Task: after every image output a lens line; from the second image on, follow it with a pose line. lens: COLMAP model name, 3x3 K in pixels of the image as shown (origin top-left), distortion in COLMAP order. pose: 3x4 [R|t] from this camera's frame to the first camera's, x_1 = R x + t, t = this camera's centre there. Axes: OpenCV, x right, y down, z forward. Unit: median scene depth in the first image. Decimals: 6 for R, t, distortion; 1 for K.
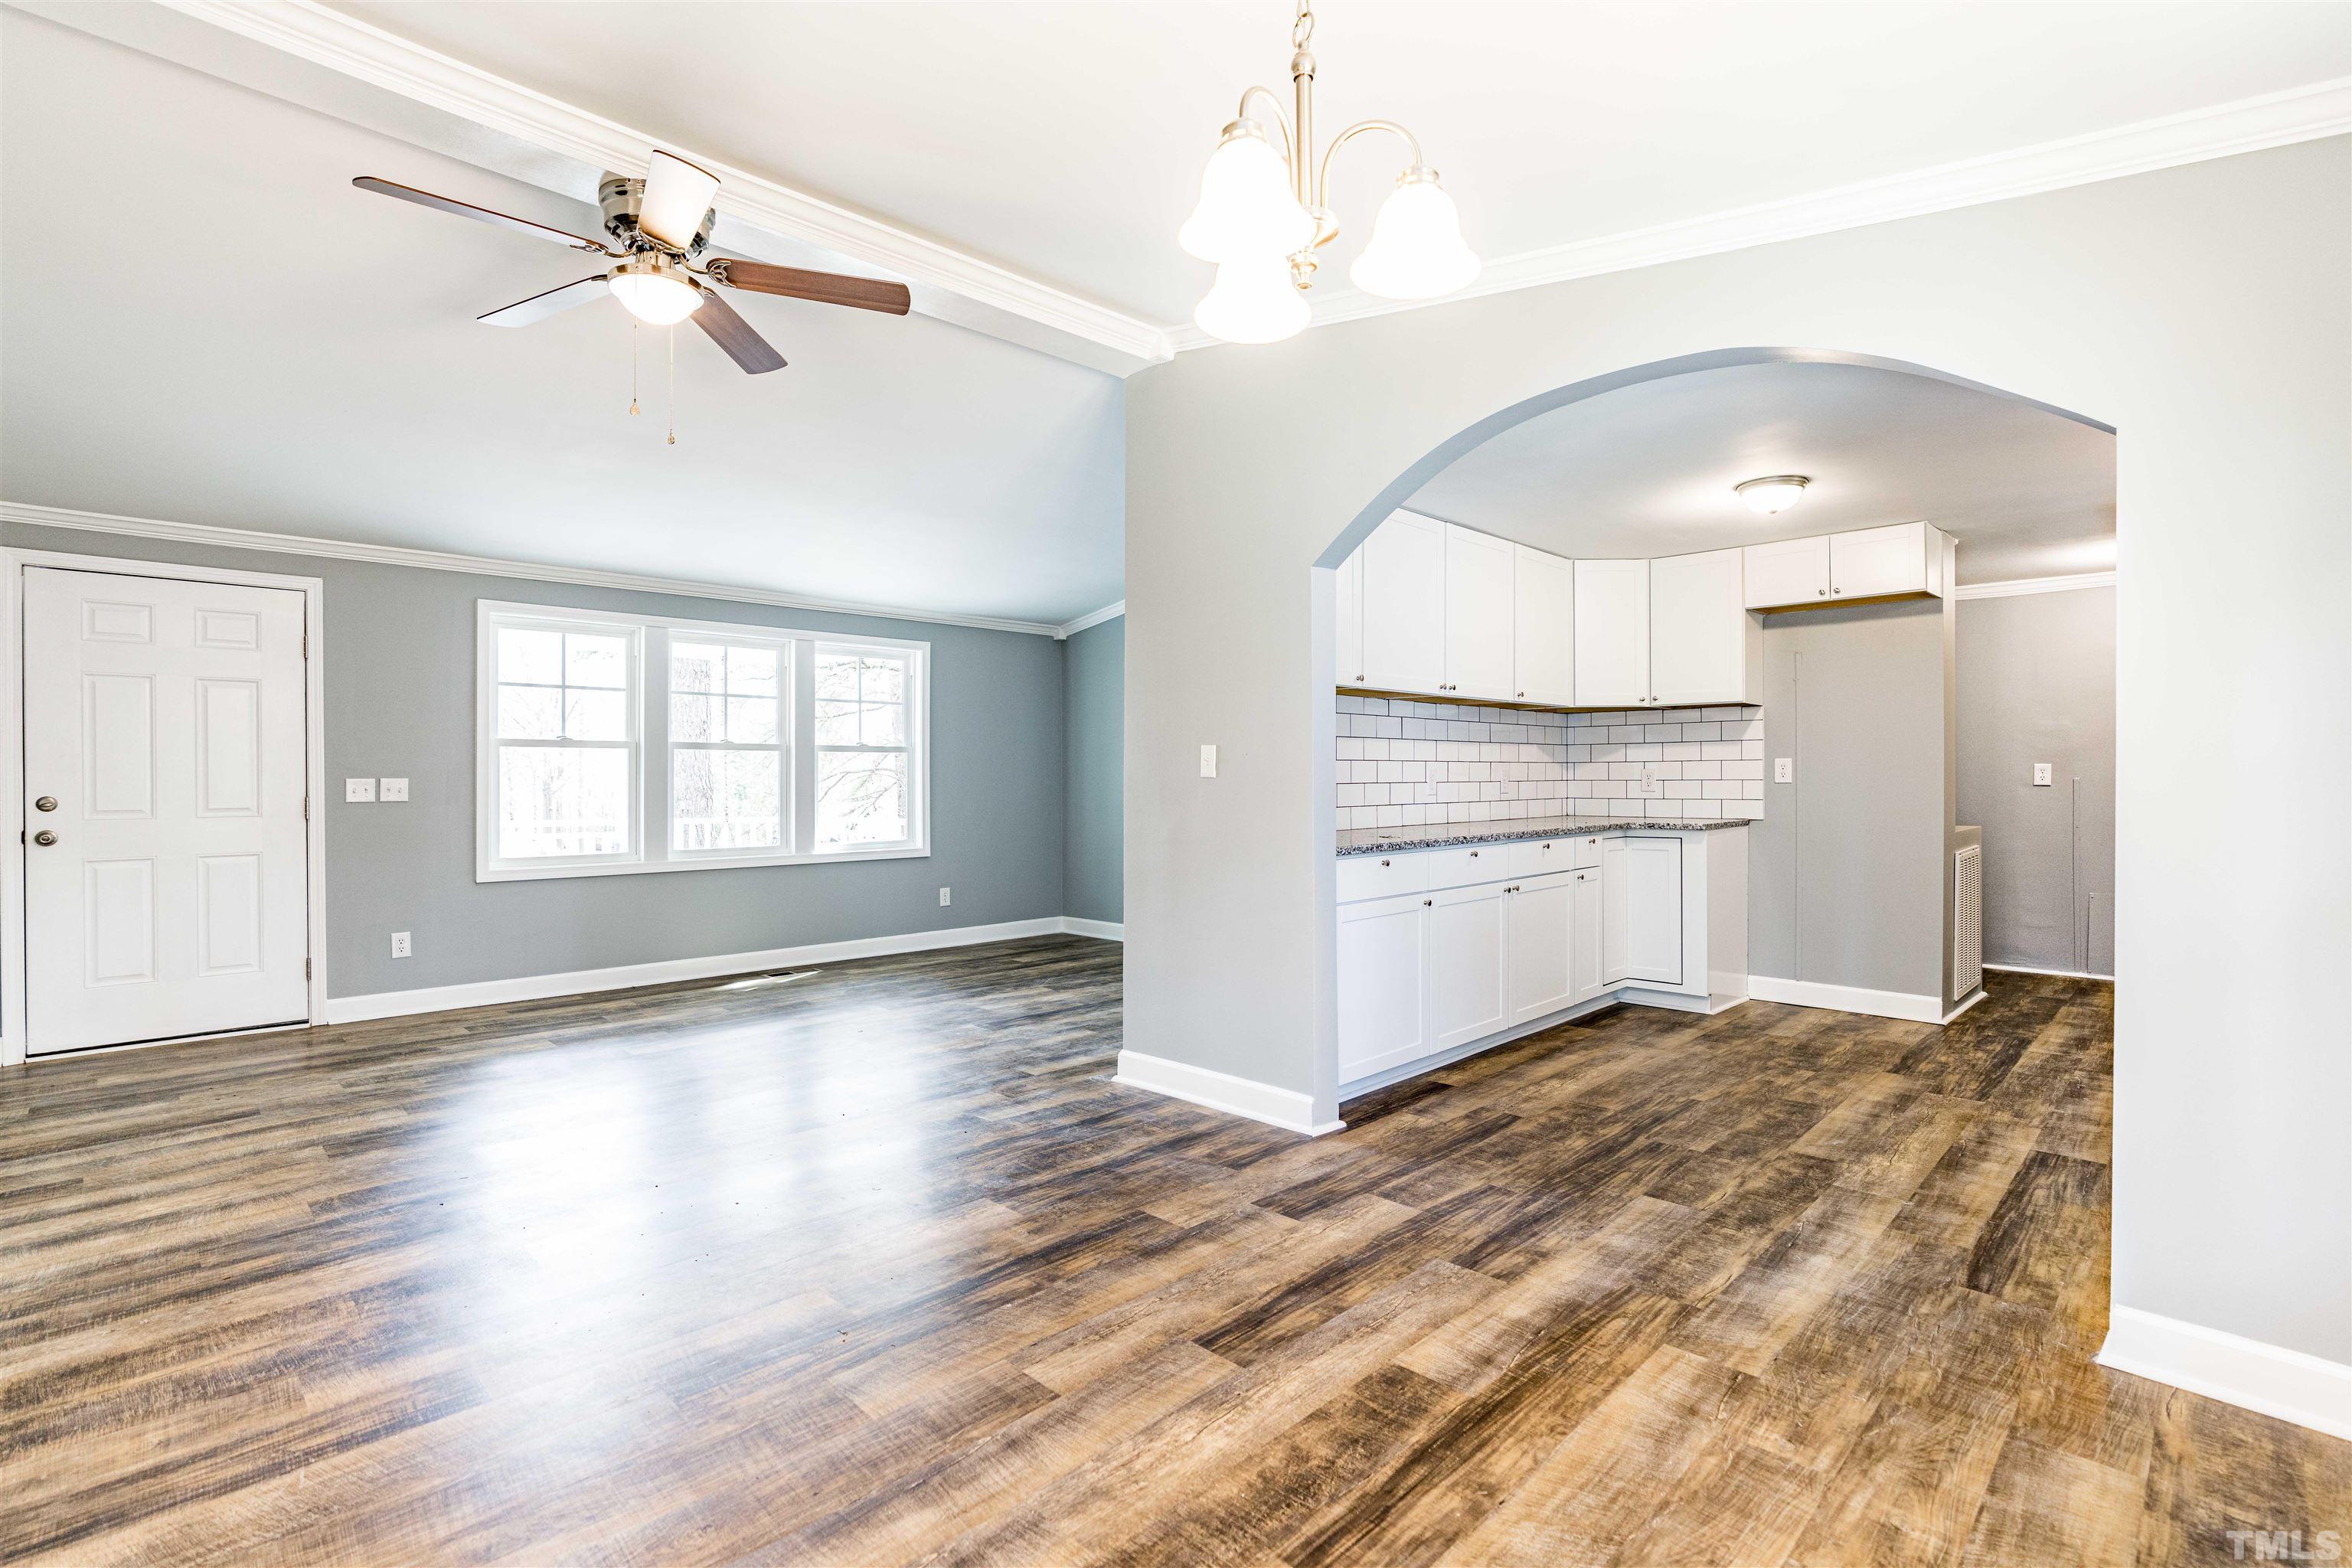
lens RADIAL K [[1078.0, 0, 1166.4], [0, 1078.0, 785.6], [0, 0, 1]] dist [-0.039179, 0.018151]
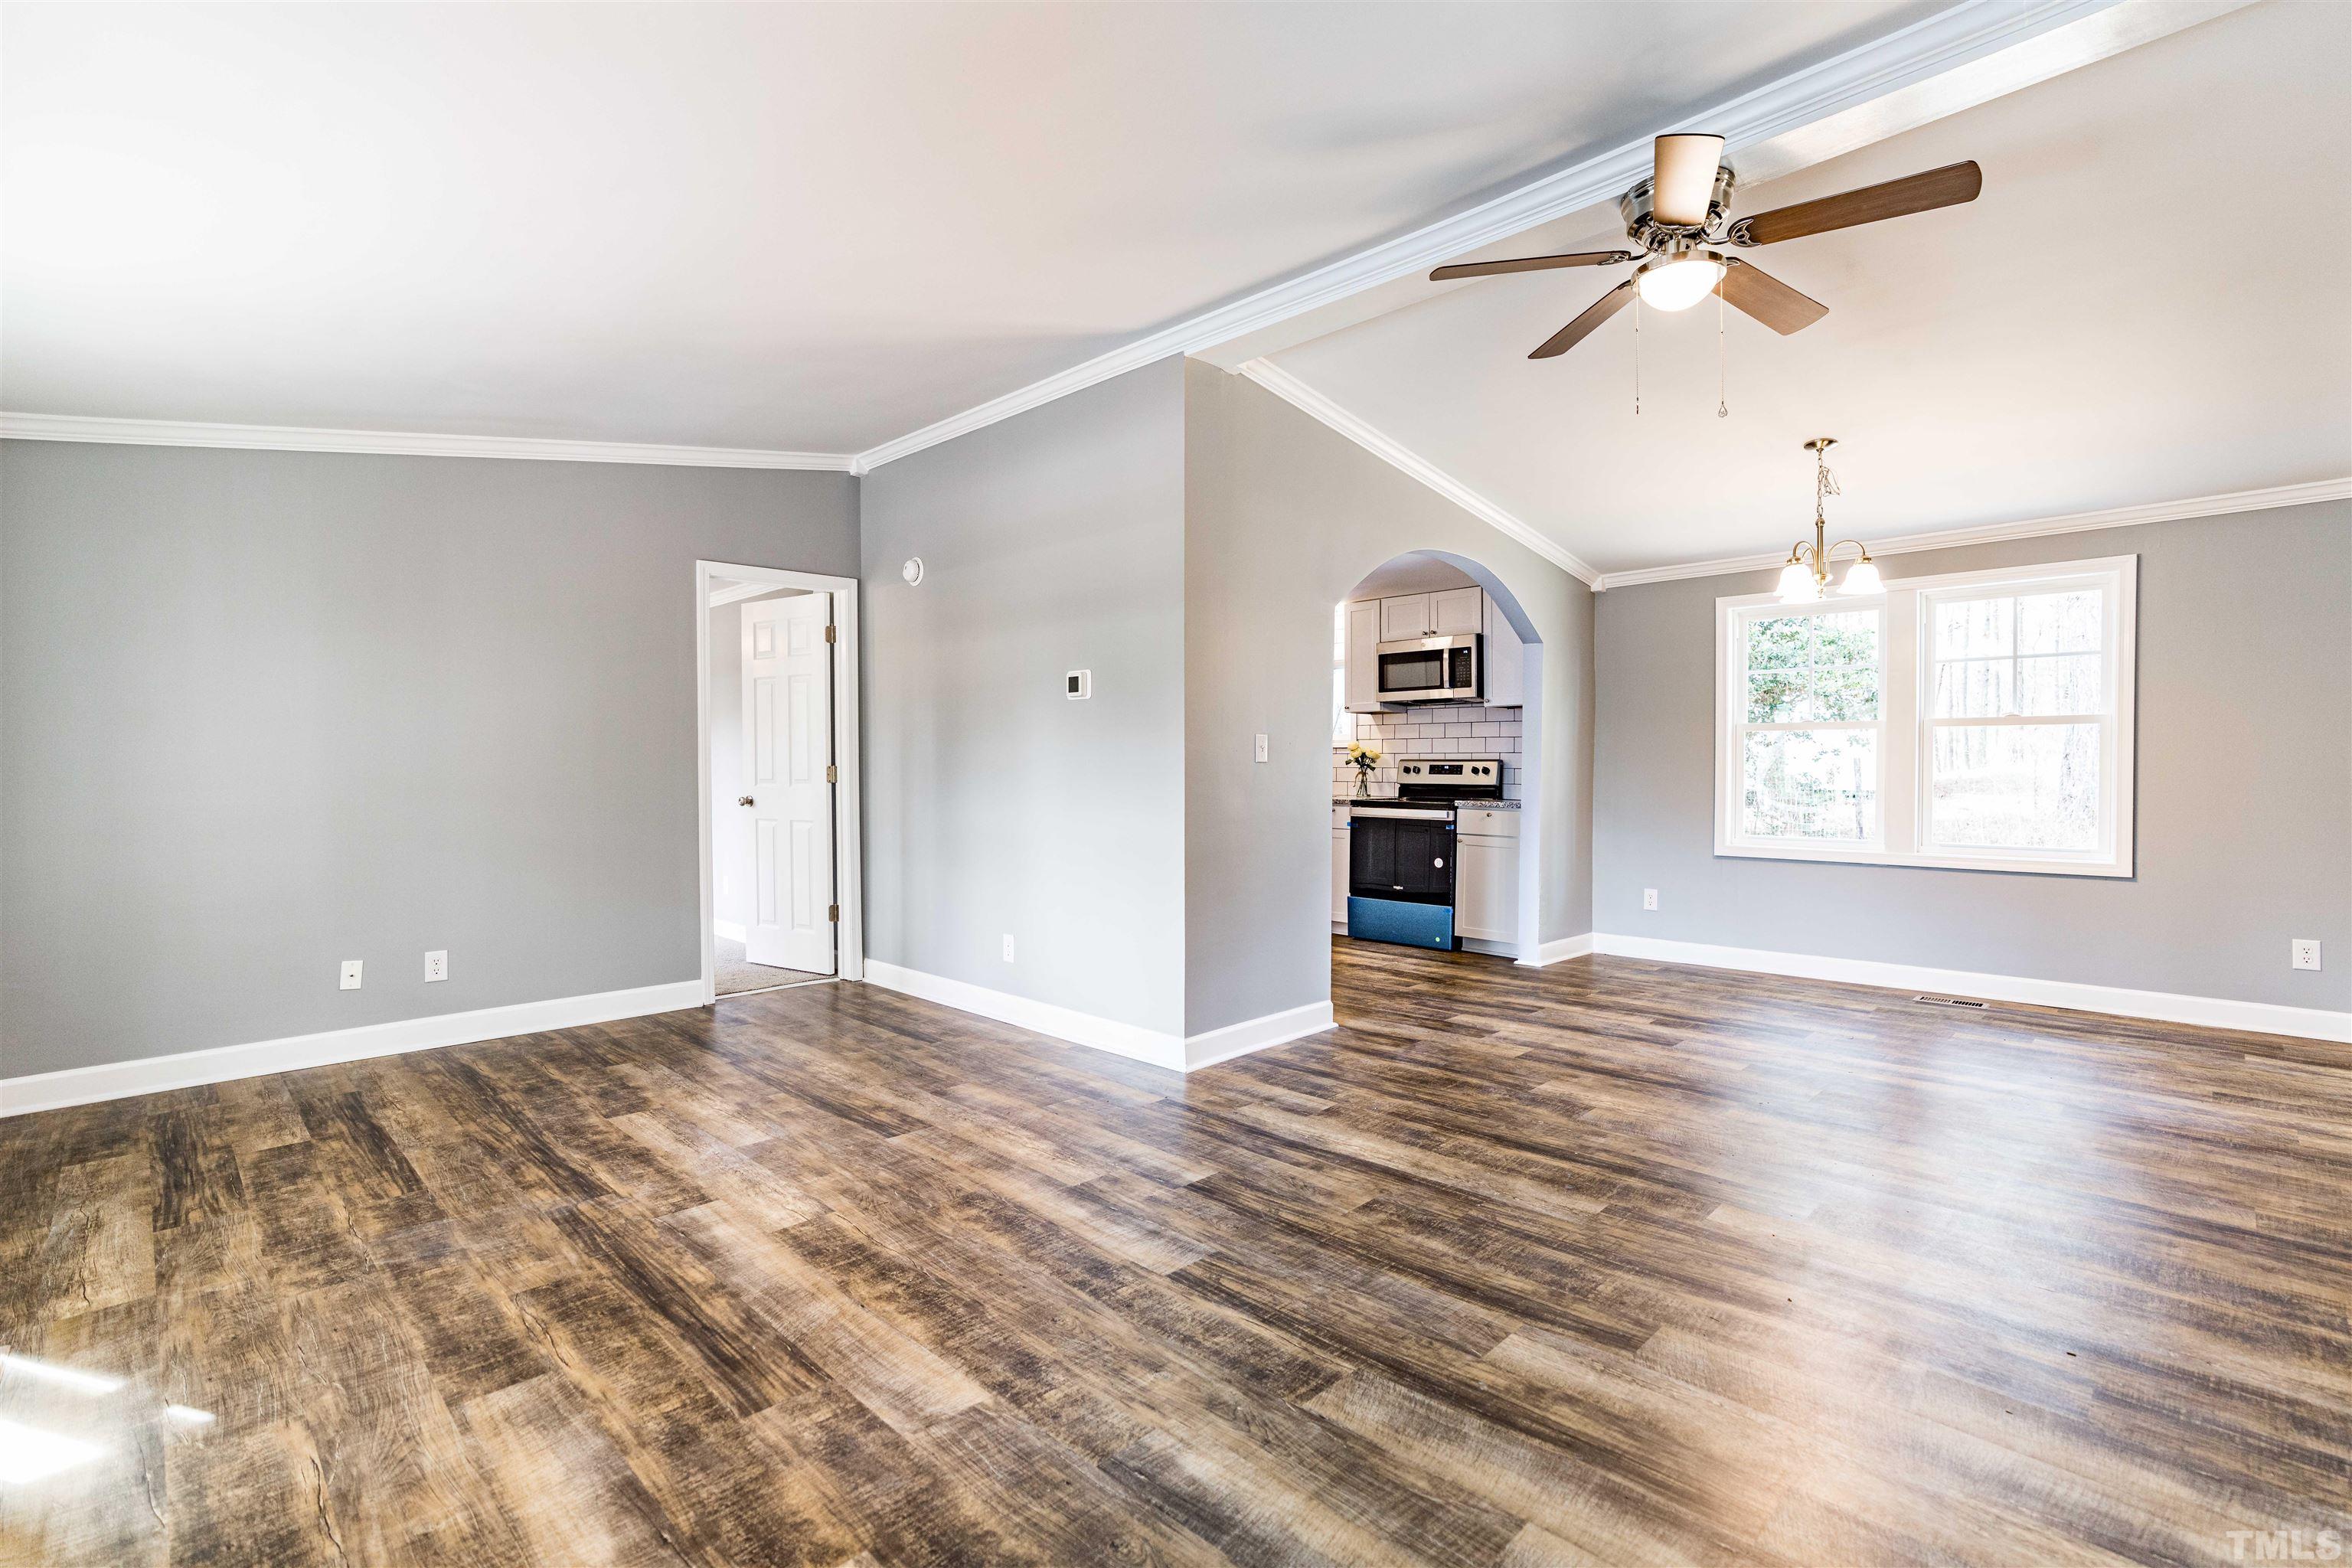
lens RADIAL K [[1075.4, 0, 1176.0], [0, 1075.4, 784.0], [0, 0, 1]] dist [-0.021055, 0.011578]
pose [[-0.015319, -0.013490, 0.999792, -1.461292], [0.008896, 0.999868, 0.013628, -0.001527], [-0.999843, 0.009103, -0.015197, 1.463957]]
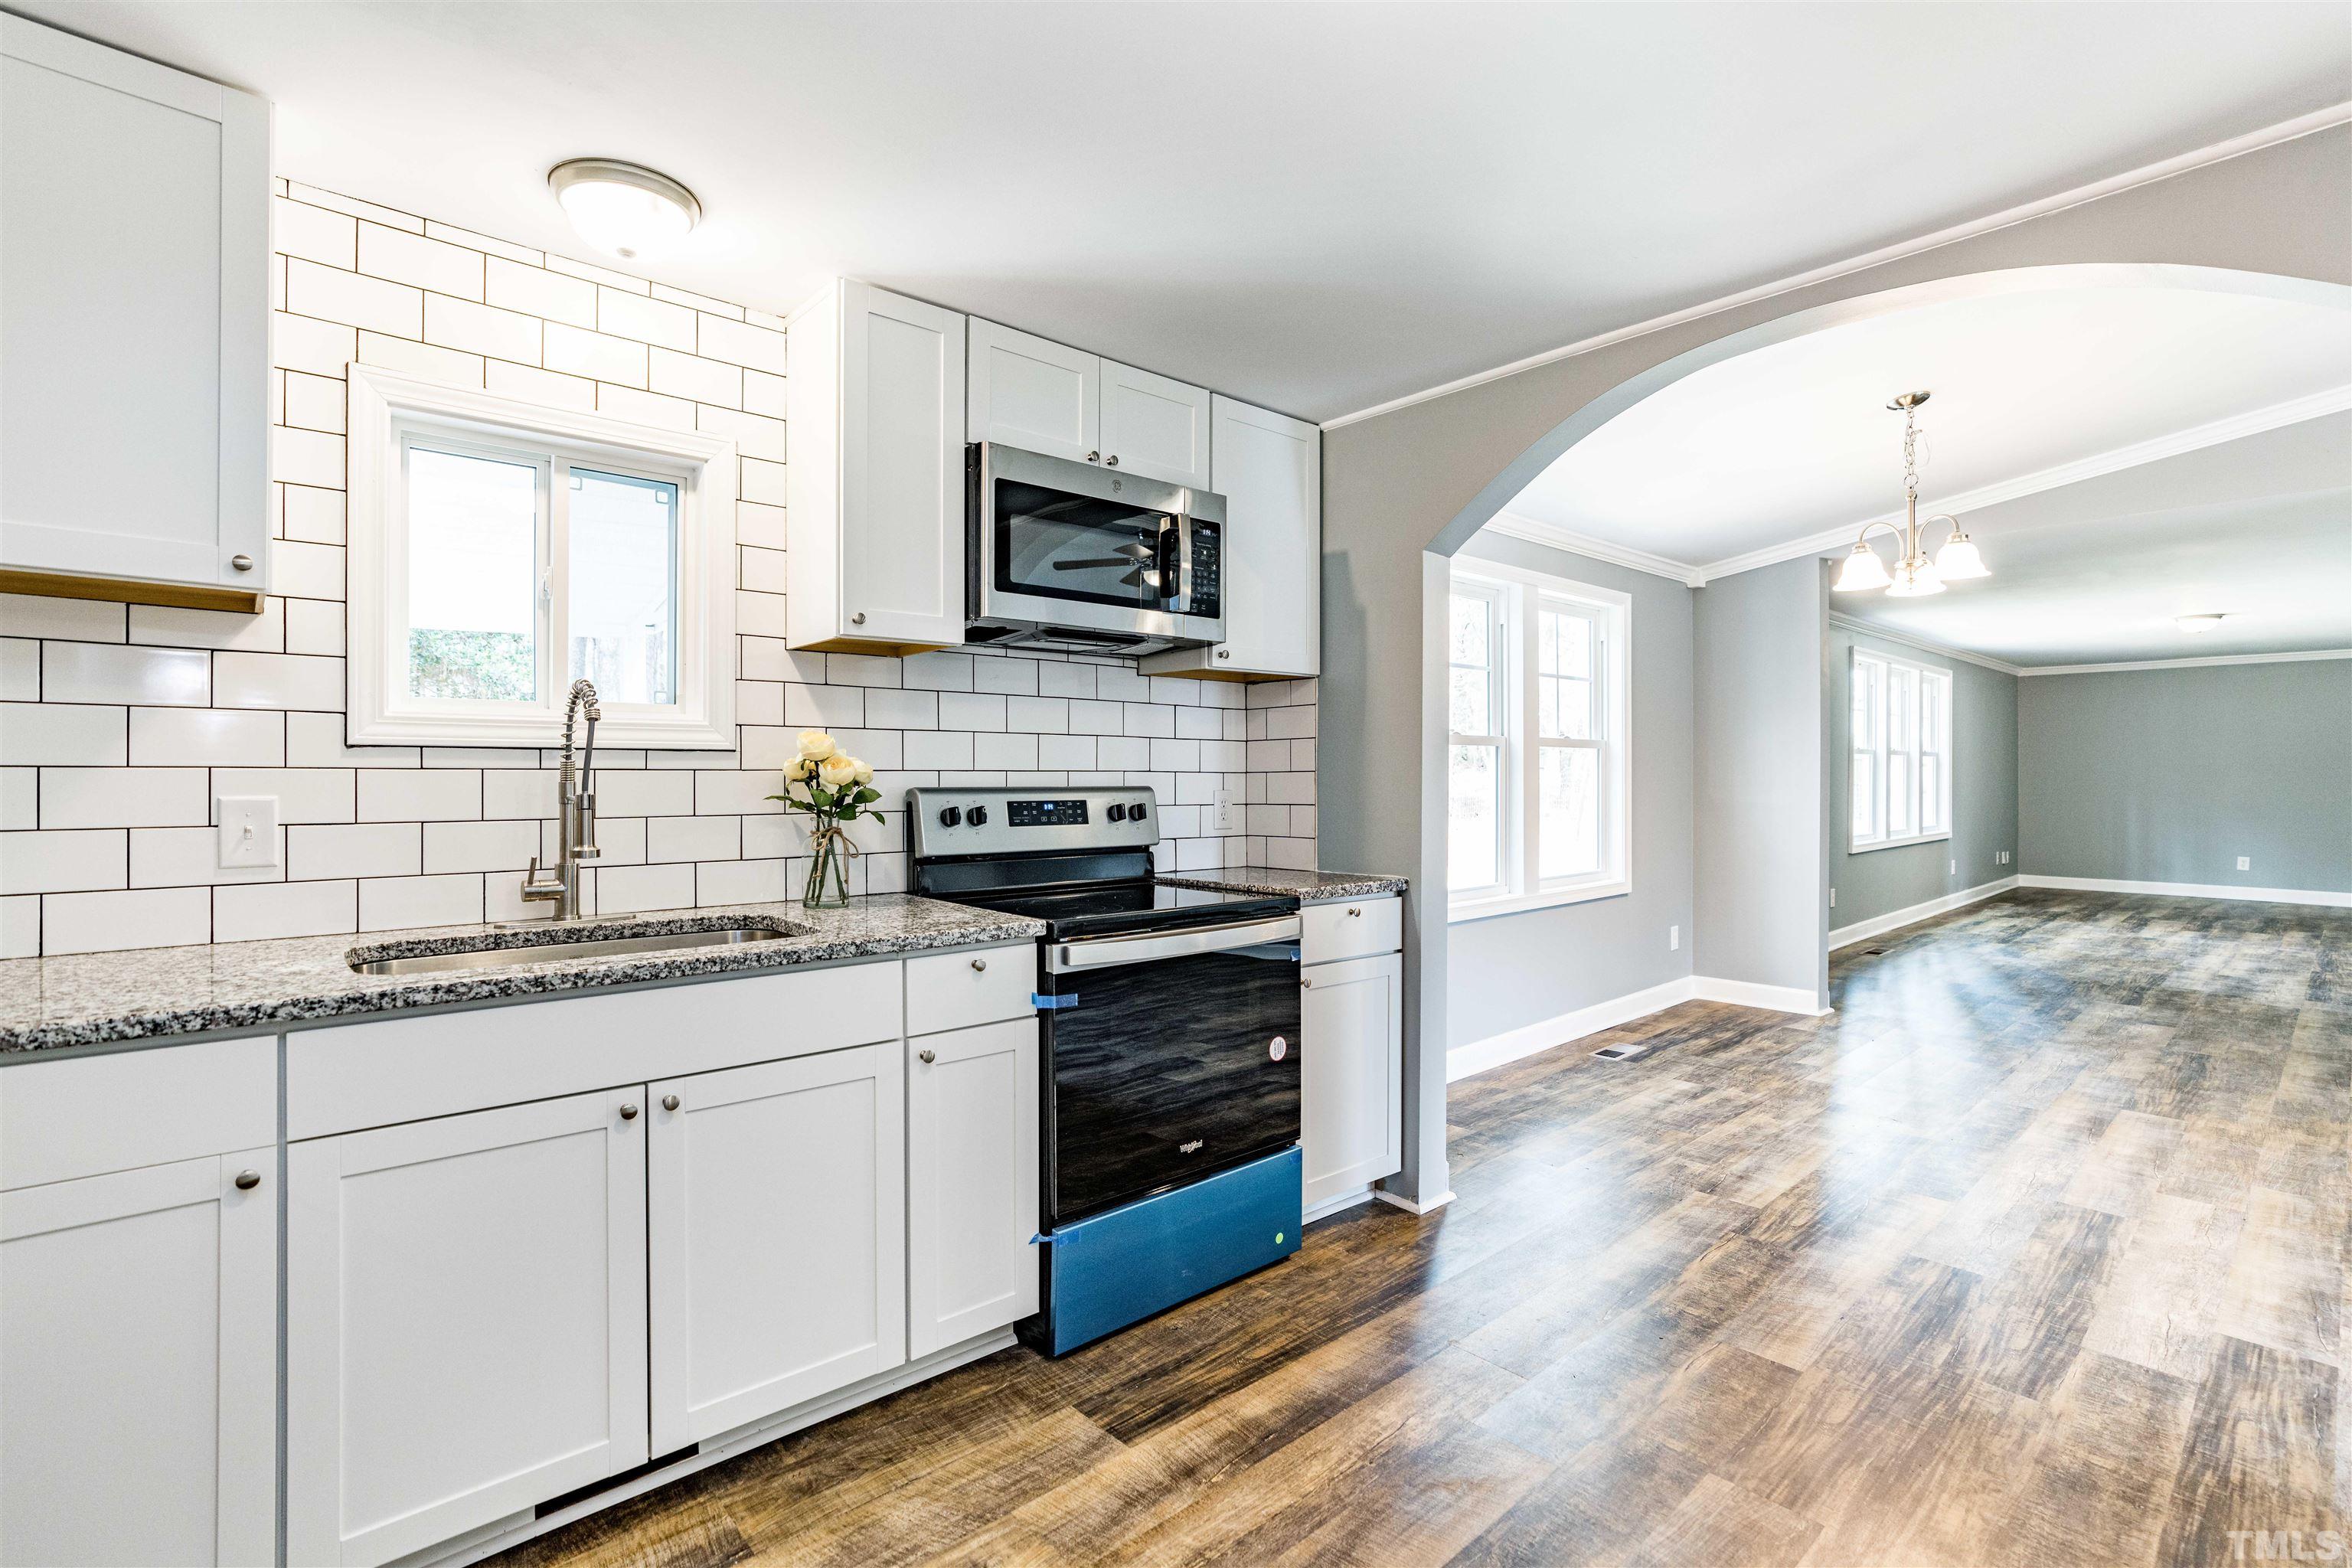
lens RADIAL K [[1078.0, 0, 1166.4], [0, 1078.0, 785.6], [0, 0, 1]] dist [-0.039179, 0.018151]
pose [[-0.998702, 0.004740, 0.050709, 0.864810], [0.005622, 0.999835, 0.017262, -0.036928], [-0.050619, 0.017525, -0.998564, 1.783476]]
